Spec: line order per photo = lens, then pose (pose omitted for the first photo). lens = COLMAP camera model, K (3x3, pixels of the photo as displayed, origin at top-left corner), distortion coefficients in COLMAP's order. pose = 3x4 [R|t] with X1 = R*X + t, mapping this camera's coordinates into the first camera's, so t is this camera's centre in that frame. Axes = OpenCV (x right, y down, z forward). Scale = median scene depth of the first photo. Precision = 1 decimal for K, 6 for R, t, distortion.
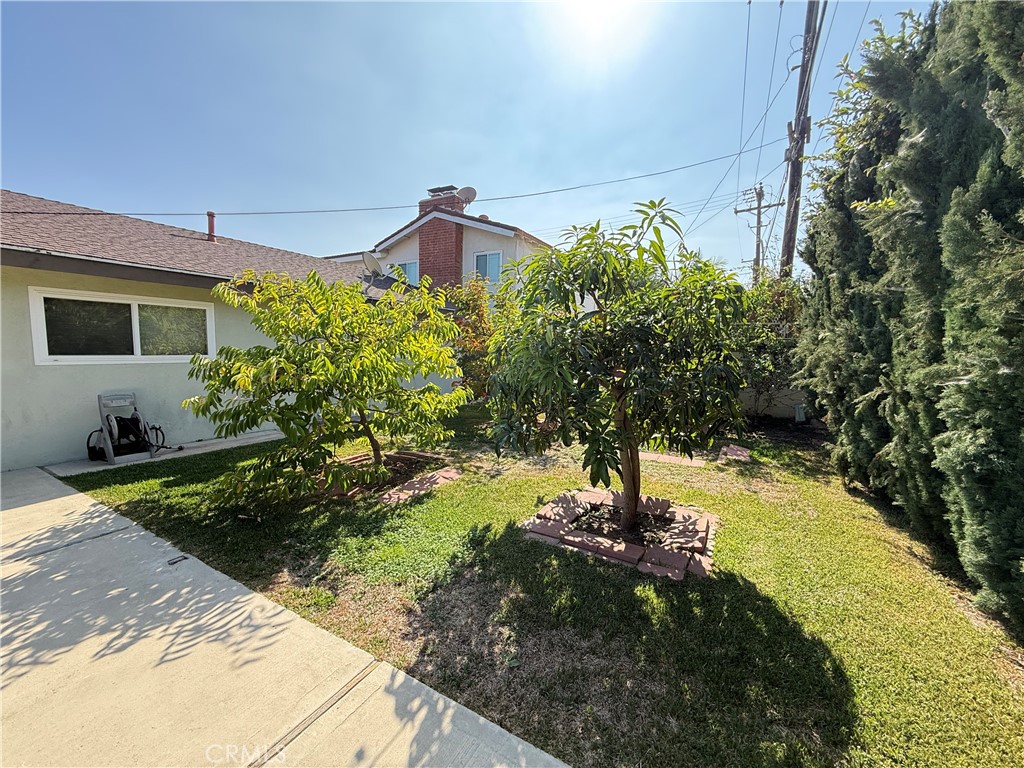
lens RADIAL K [[405.9, 0, 510.9], [0, 405.9, 381.7], [0, 0, 1]] dist [0.009294, 0.000141]
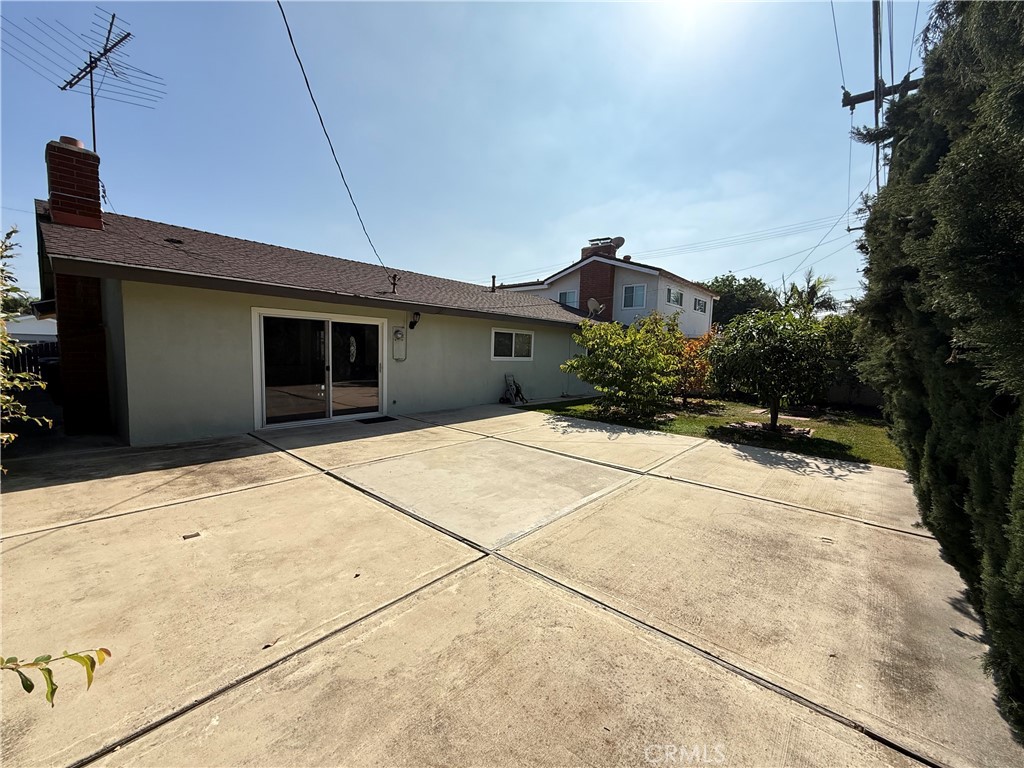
lens RADIAL K [[405.9, 0, 513.6], [0, 405.9, 383.2], [0, 0, 1]] dist [0.009294, 0.000141]
pose [[0.981762, 0.025289, -0.188422, -0.510186], [-0.027665, 0.999567, -0.009993, 0.095765], [0.188088, 0.015023, 0.982037, -1.102529]]
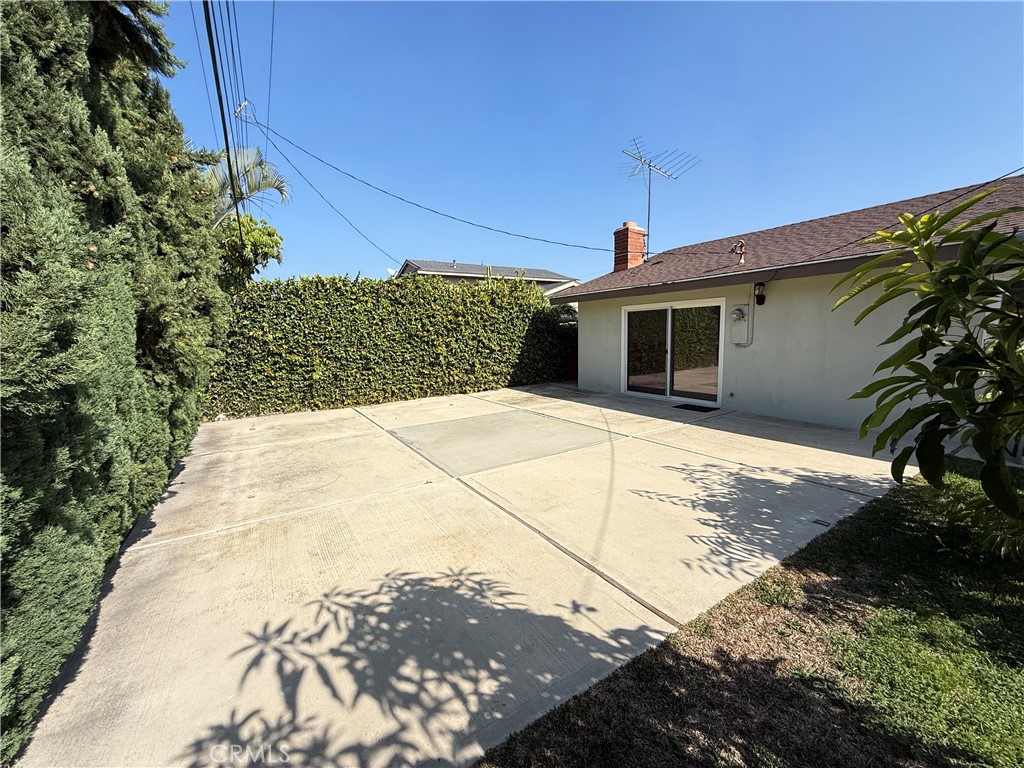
lens RADIAL K [[405.9, 0, 512.1], [0, 405.9, 389.6], [0, 0, 1]] dist [0.009294, 0.000141]
pose [[-0.463297, 0.116568, -0.878503, 0.281066], [-0.064499, 0.984247, 0.164614, -0.029661], [0.883853, 0.132928, -0.448480, 0.375244]]
